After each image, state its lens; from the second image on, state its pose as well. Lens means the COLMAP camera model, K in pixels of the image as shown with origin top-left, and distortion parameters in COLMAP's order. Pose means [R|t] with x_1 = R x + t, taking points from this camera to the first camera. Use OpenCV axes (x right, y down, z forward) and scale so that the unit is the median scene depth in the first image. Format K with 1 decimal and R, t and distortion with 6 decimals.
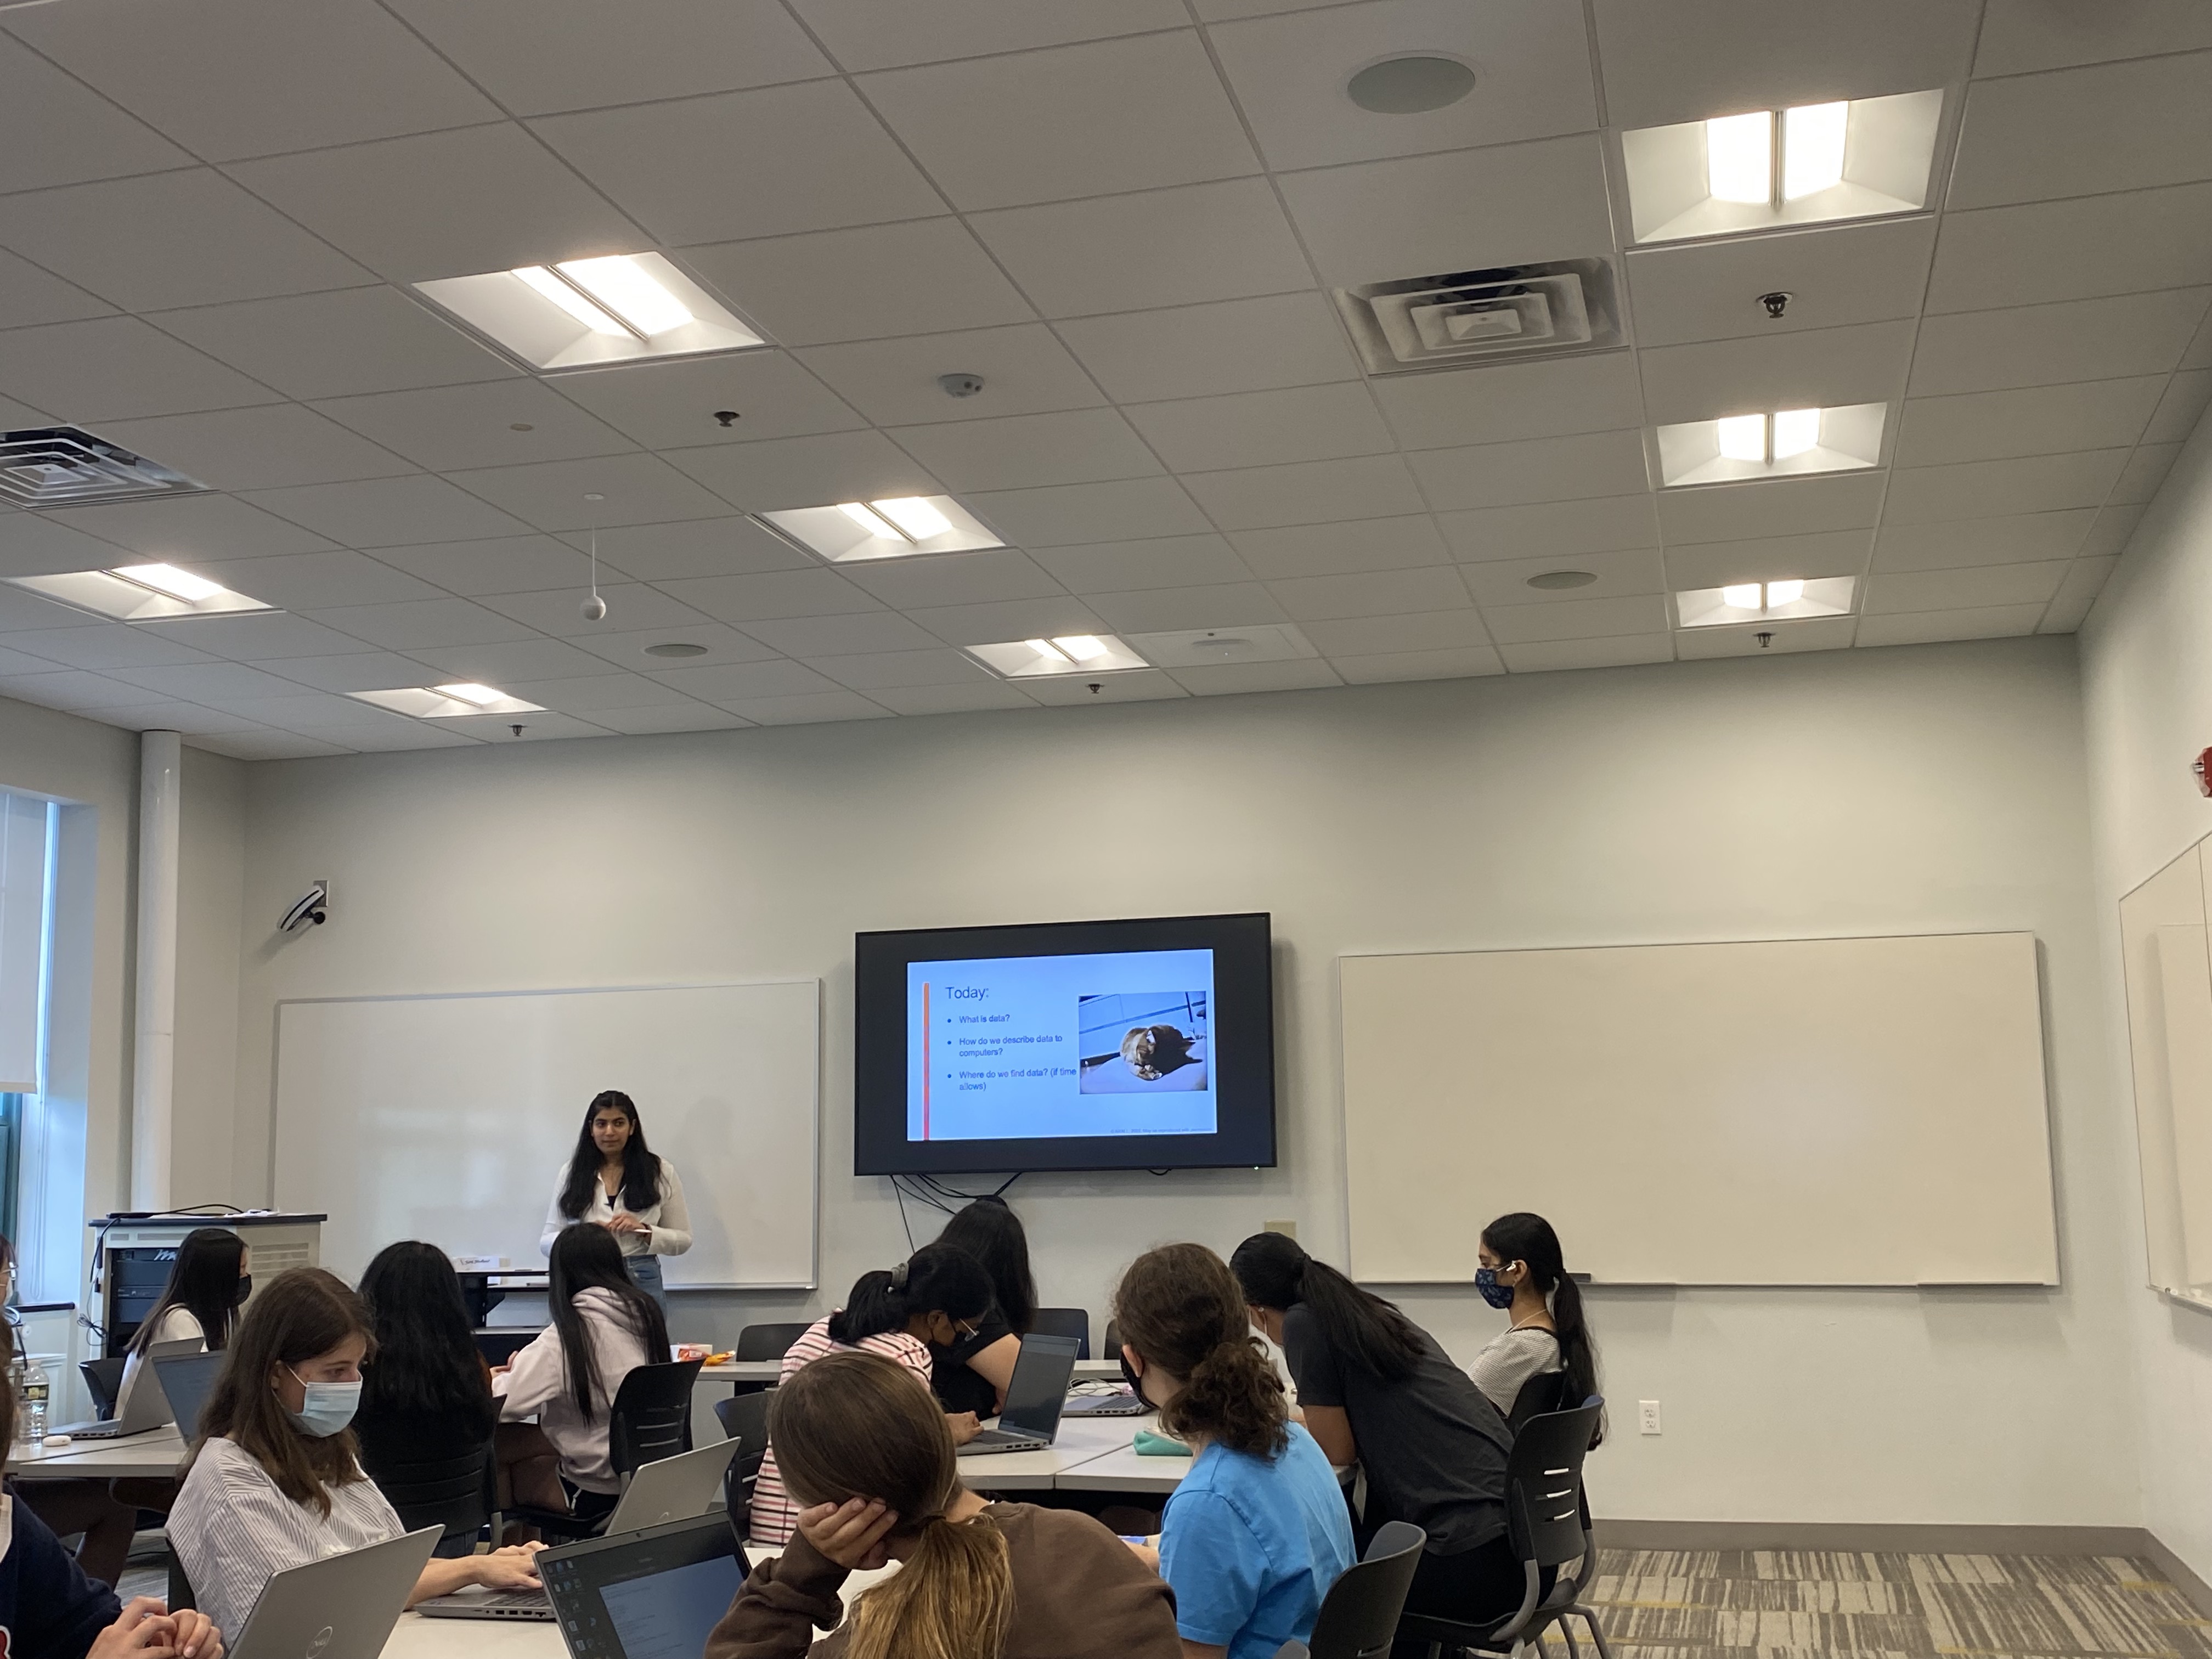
lens RADIAL K [[2418.2, 0, 1109.5], [0, 2418.2, 835.1], [0, 0, 1]] dist [0.024702, 0.000000]
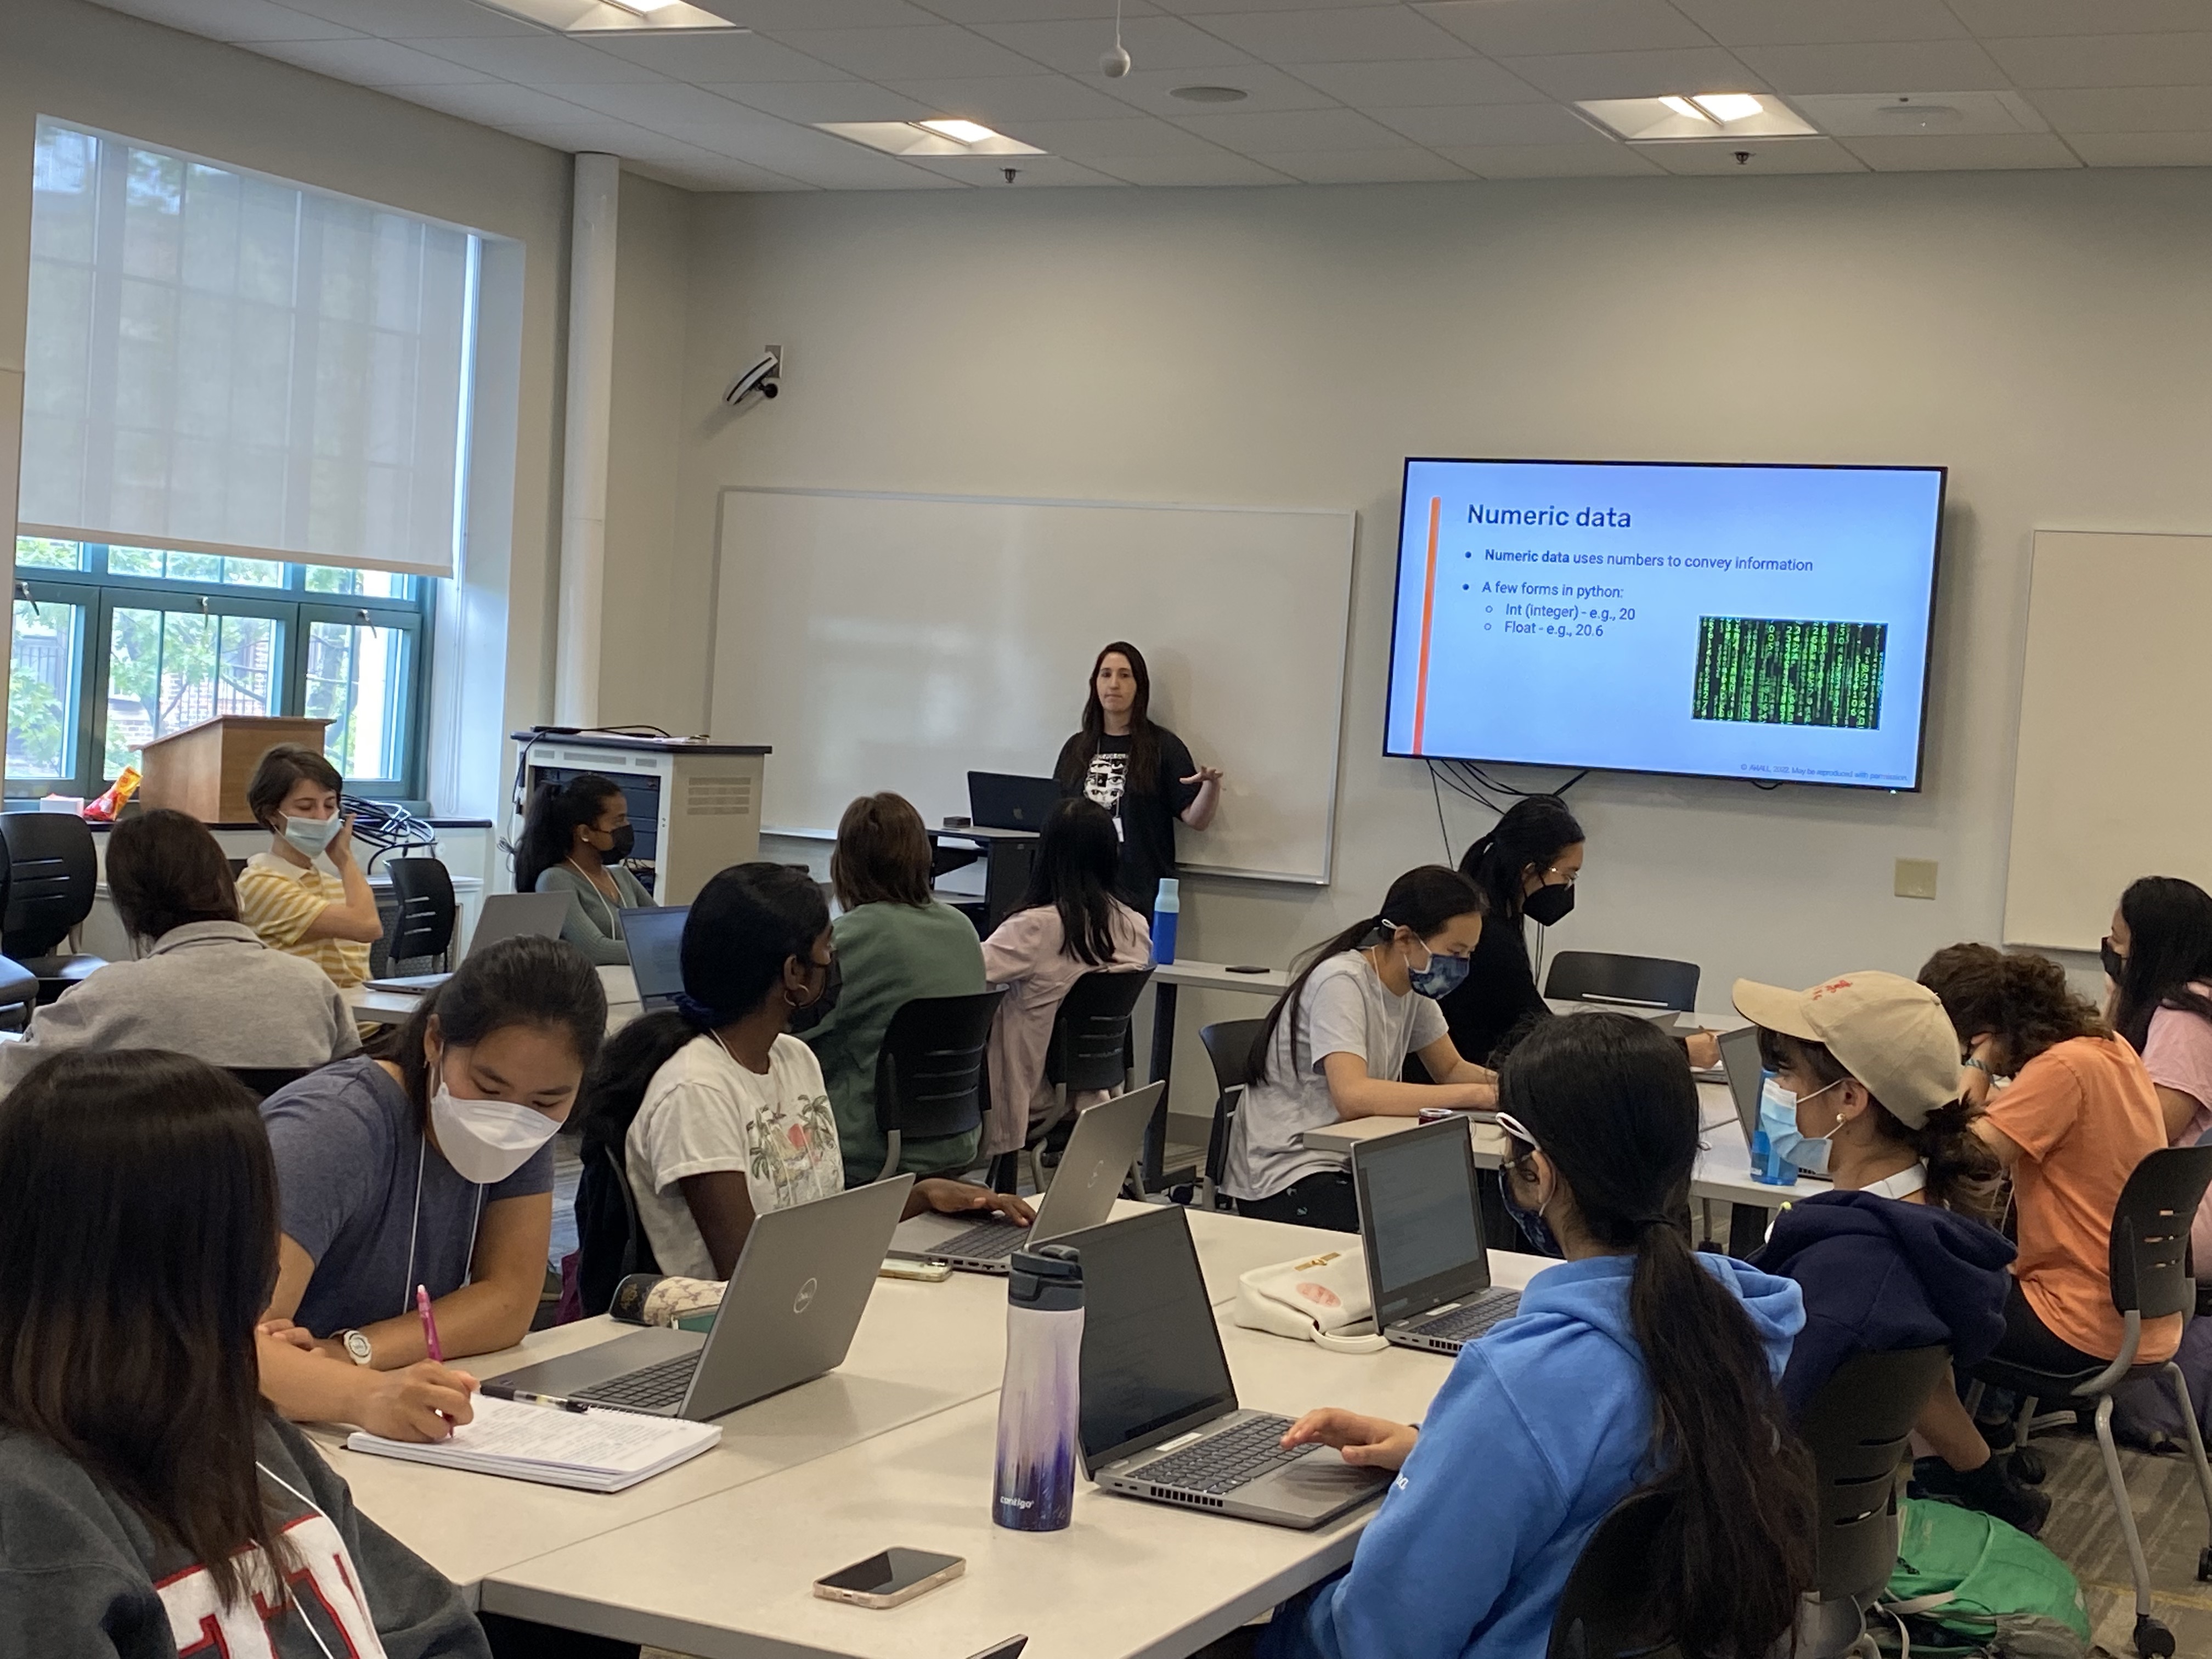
lens RADIAL K [[3150.1, 0, 1104.3], [0, 3150.1, 835.5], [0, 0, 1]] dist [0.119418, 0.000000]
pose [[0.977800, 0.088887, -0.189755, 0.007374], [-0.053401, 0.981375, 0.184532, -0.026579], [0.202623, -0.170302, 0.964335, -0.059870]]
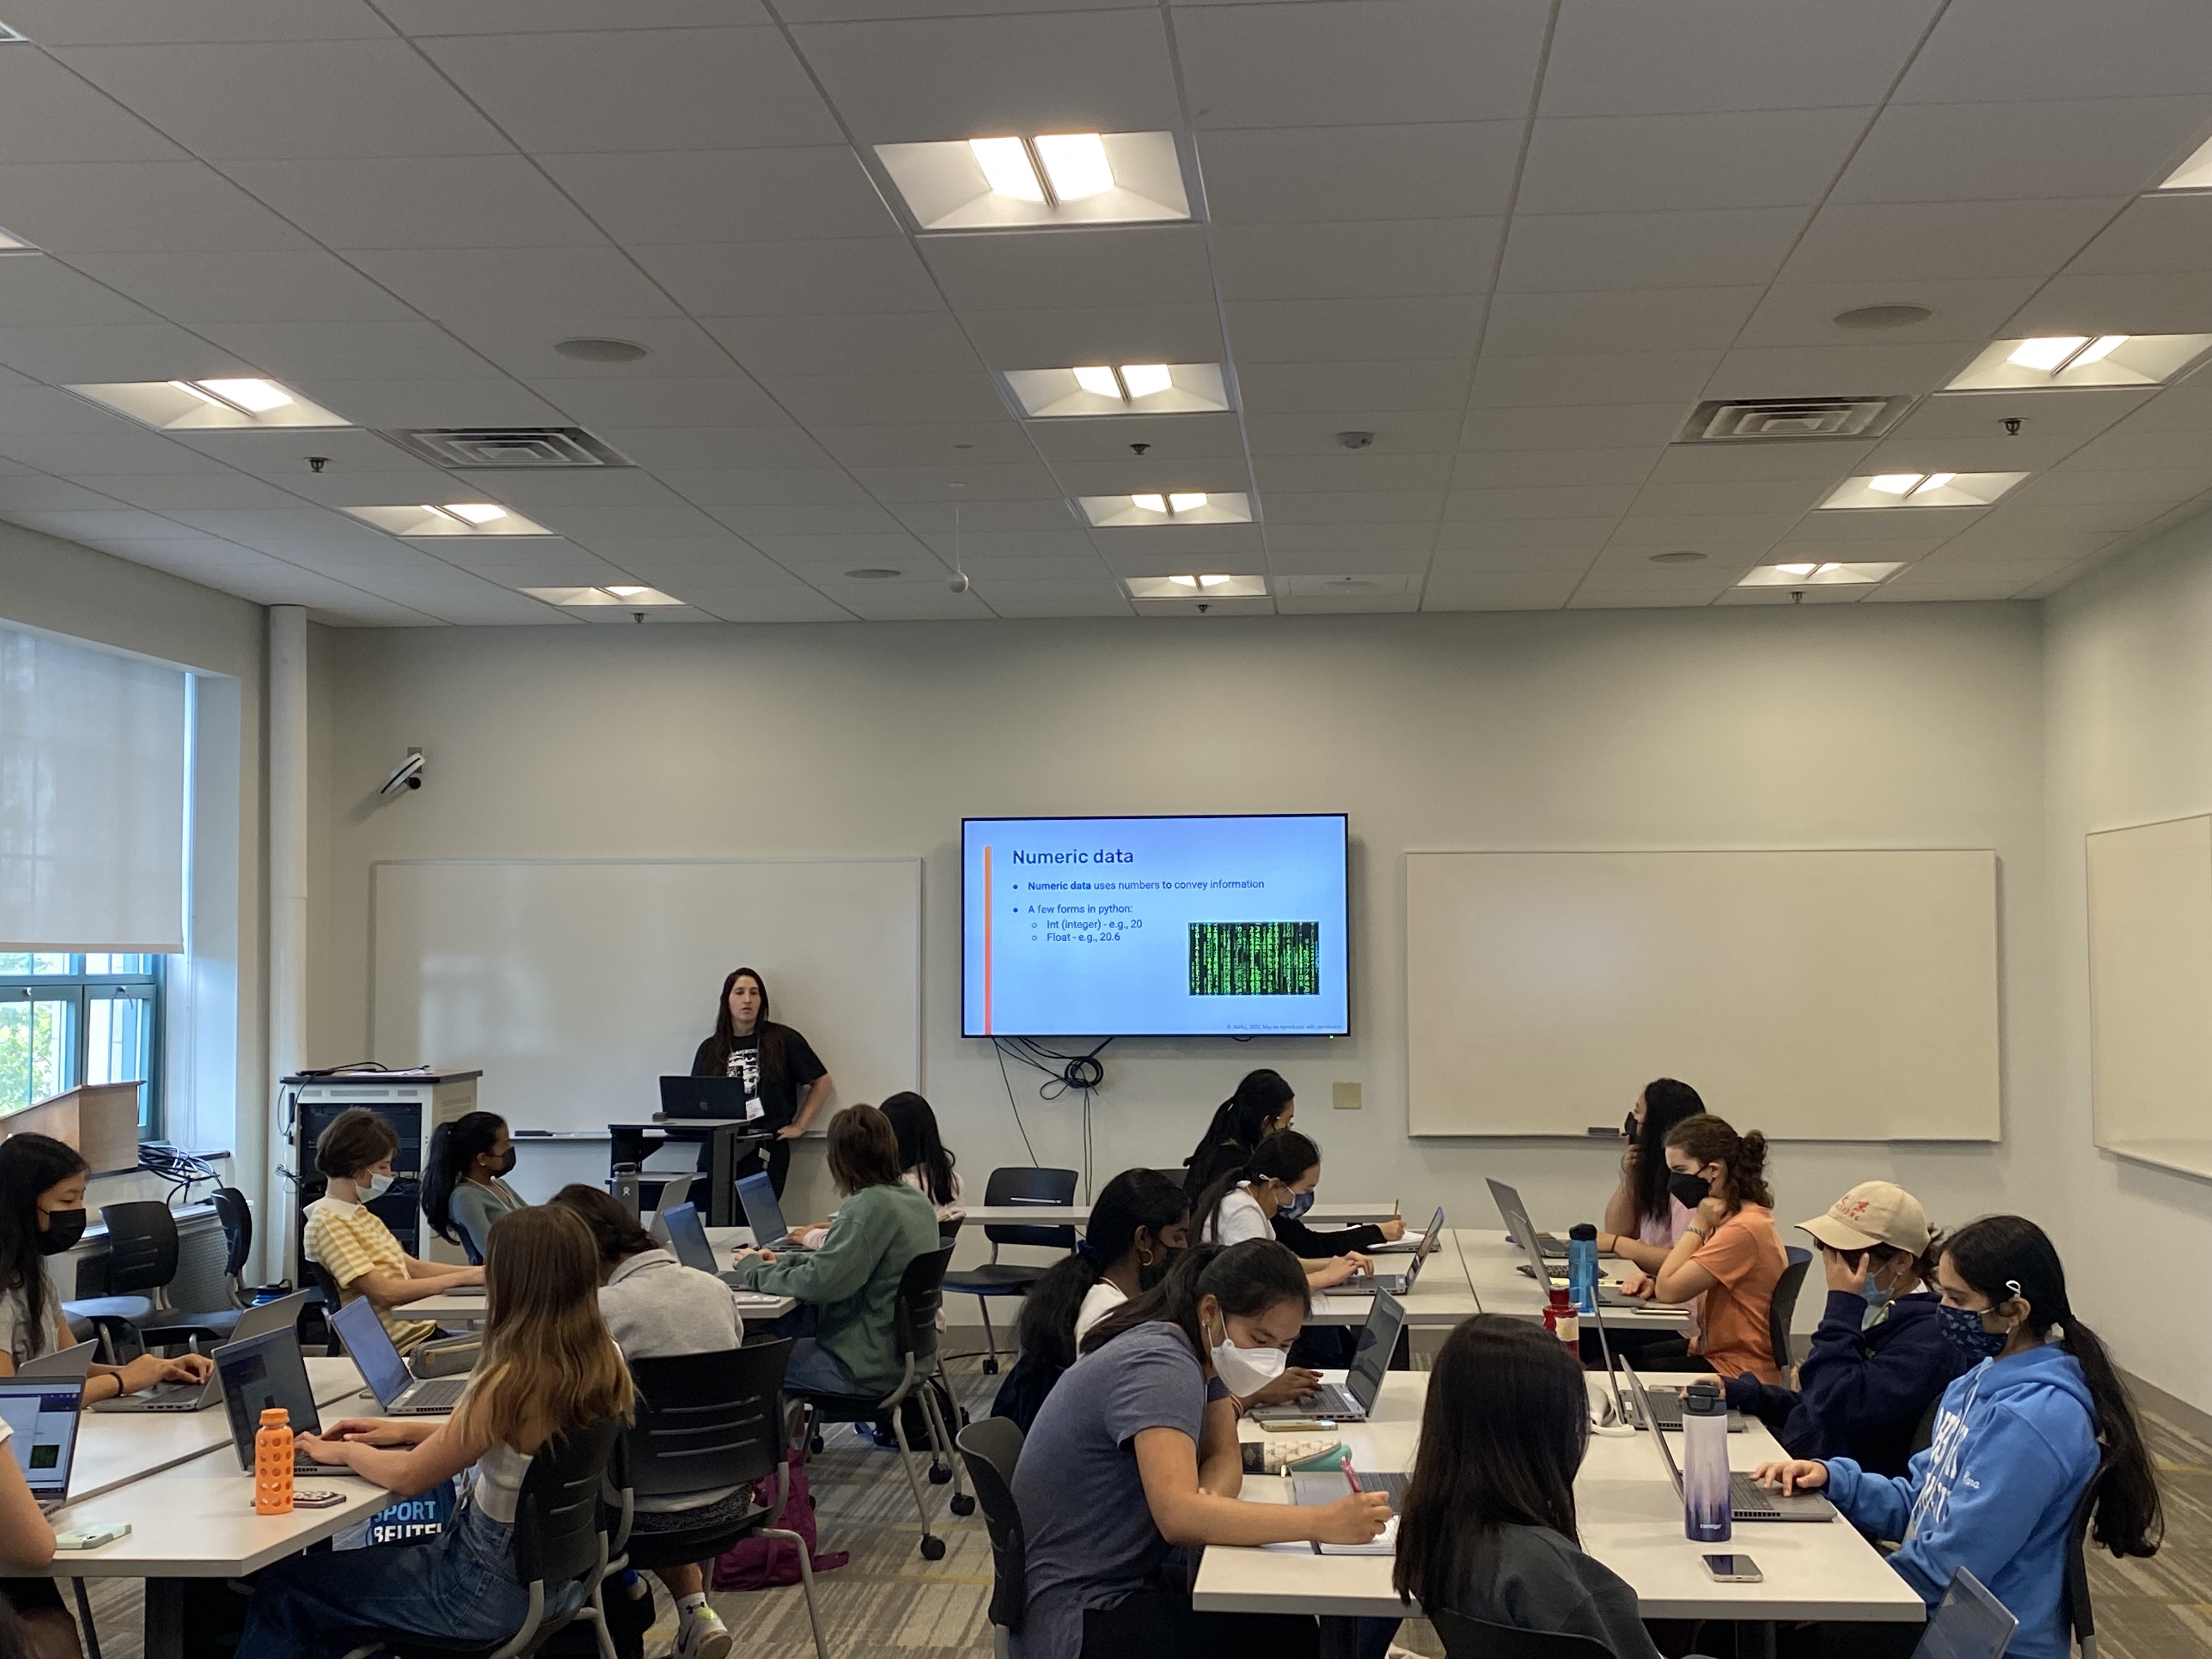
lens RADIAL K [[2697.0, 0, 1118.5], [0, 2697.0, 846.2], [0, 0, 1]] dist [0.089730, 0.000000]
pose [[0.982762, 0.019329, 0.183862, -0.284763], [-0.036984, 0.994971, 0.093084, -0.069010], [-0.181138, -0.098280, 0.978535, -0.231193]]
